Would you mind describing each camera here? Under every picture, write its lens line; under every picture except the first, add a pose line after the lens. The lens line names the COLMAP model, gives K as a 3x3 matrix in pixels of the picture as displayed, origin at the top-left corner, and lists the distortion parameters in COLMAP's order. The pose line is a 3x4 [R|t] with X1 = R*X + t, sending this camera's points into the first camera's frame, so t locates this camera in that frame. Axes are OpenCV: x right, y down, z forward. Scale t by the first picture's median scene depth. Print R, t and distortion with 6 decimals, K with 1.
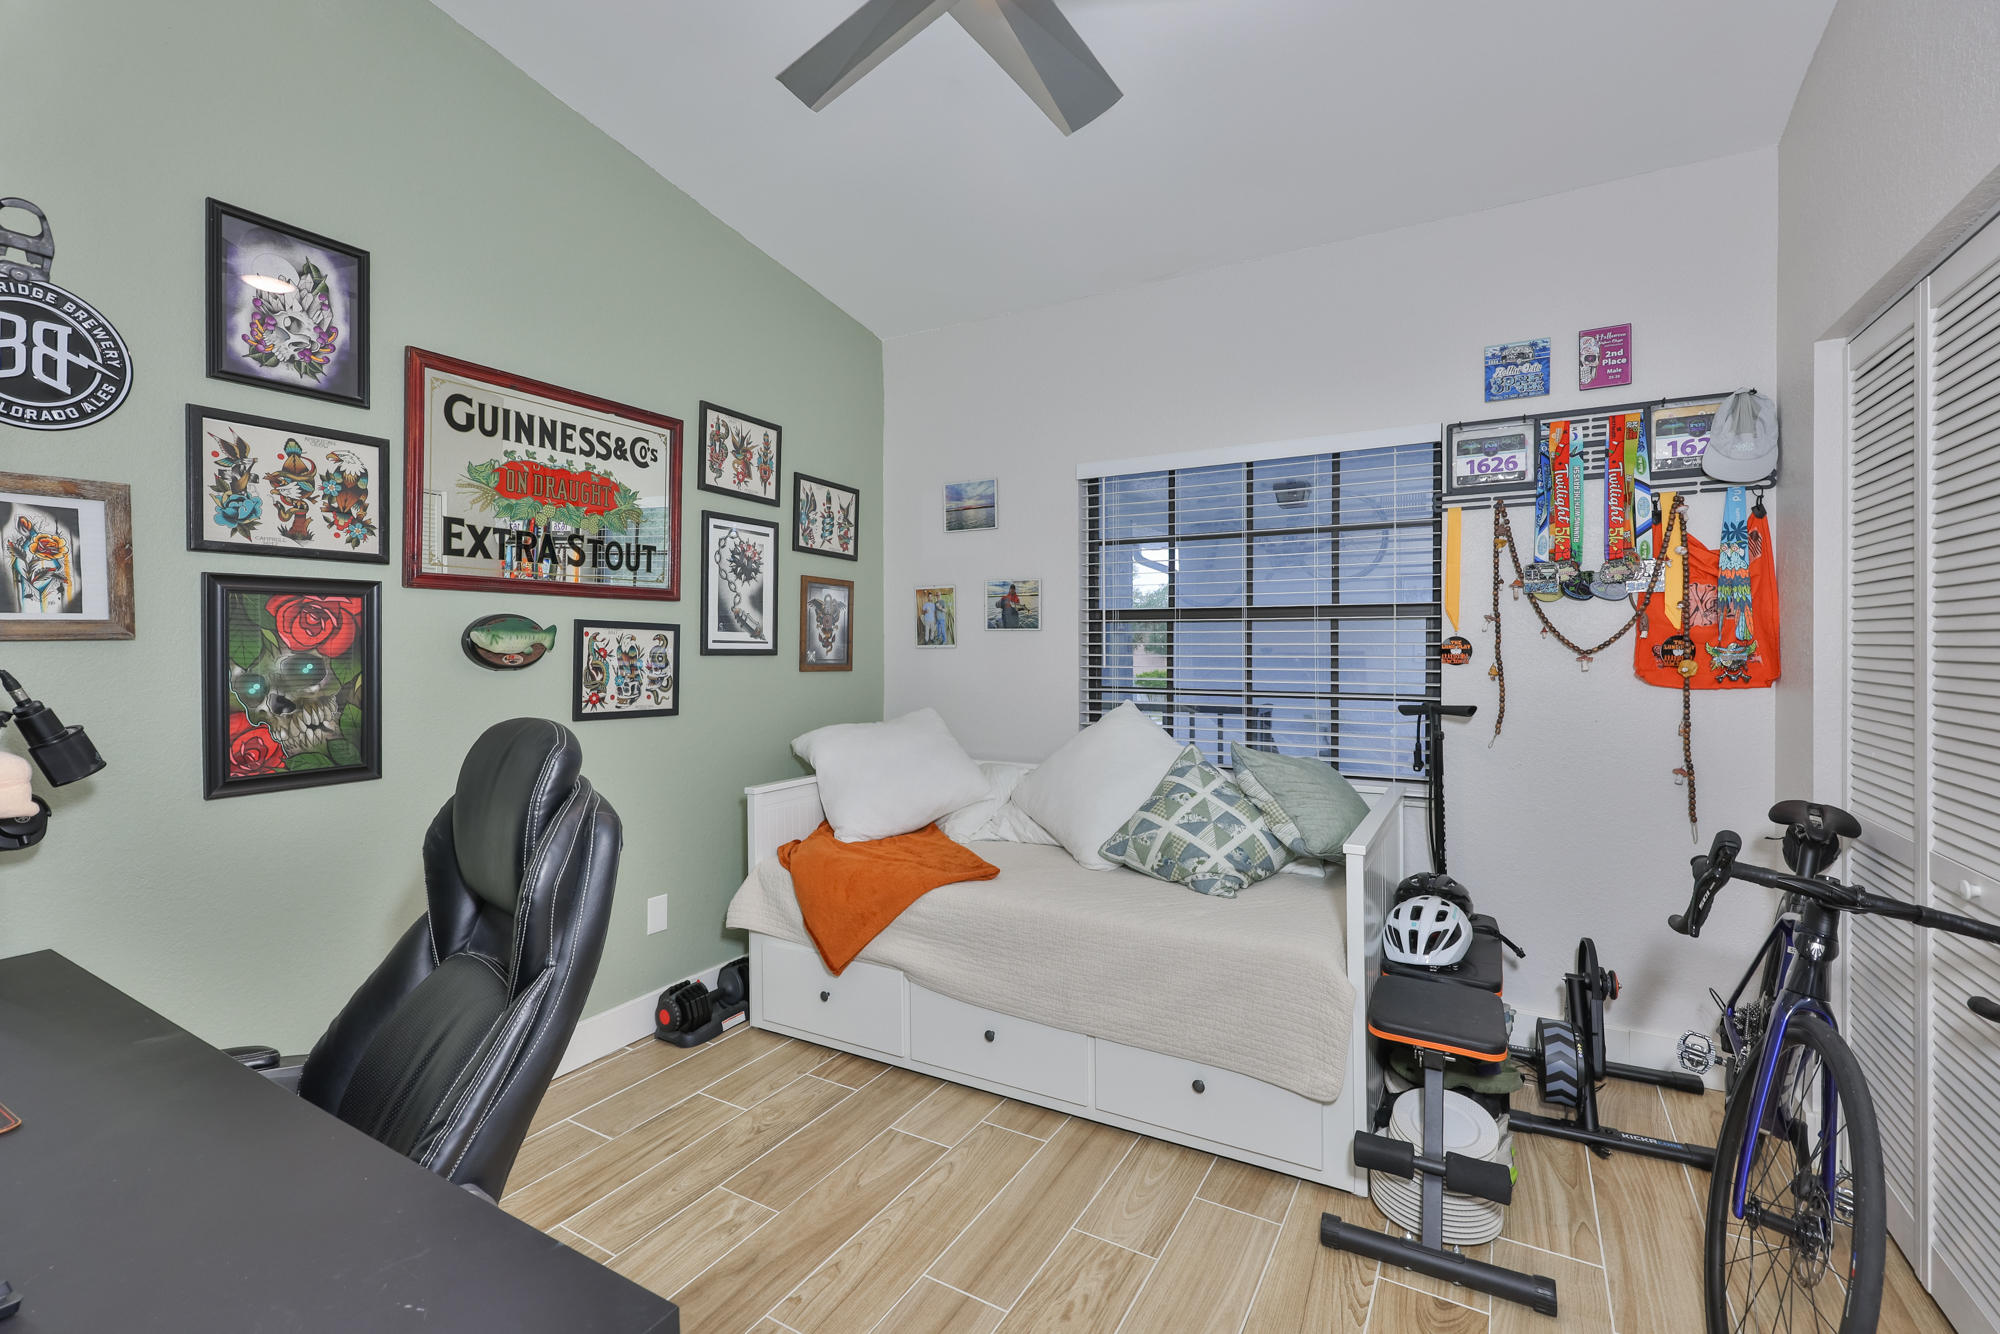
lens RADIAL K [[843.8, 0, 985.3], [0, 843.8, 647.8], [0, 0, 1]] dist [-0.001017, 0.001277]
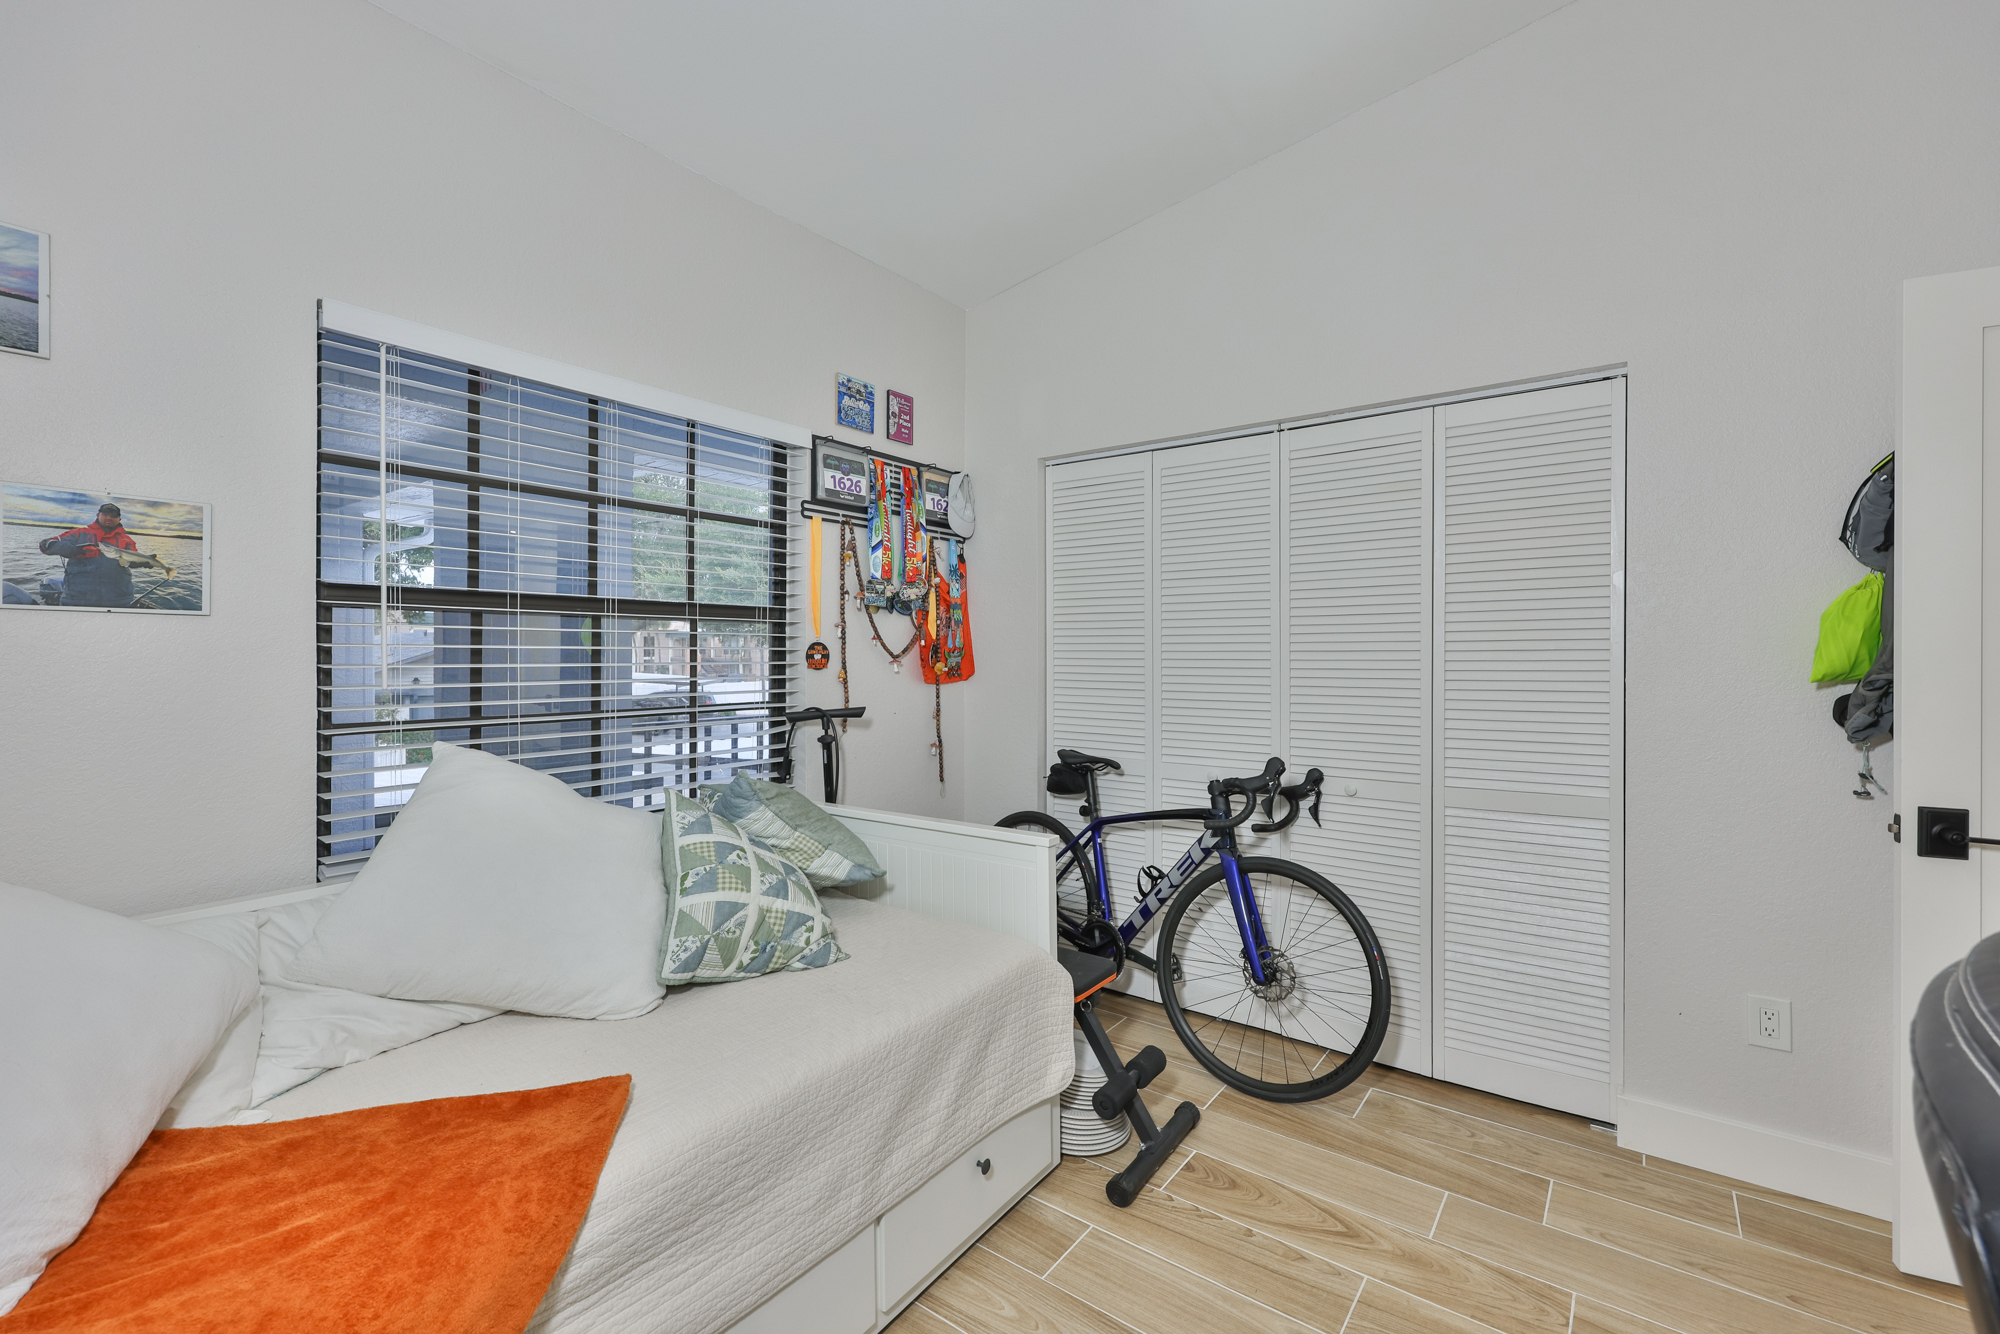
lens RADIAL K [[843.8, 0, 1016.3], [0, 843.8, 650.8], [0, 0, 1]] dist [-0.001017, 0.001277]
pose [[0.124127, 0.000260, 0.992266, -0.458230], [-0.007288, 0.999973, 0.000650, -0.005372], [-0.992240, -0.007312, 0.124125, 0.661753]]
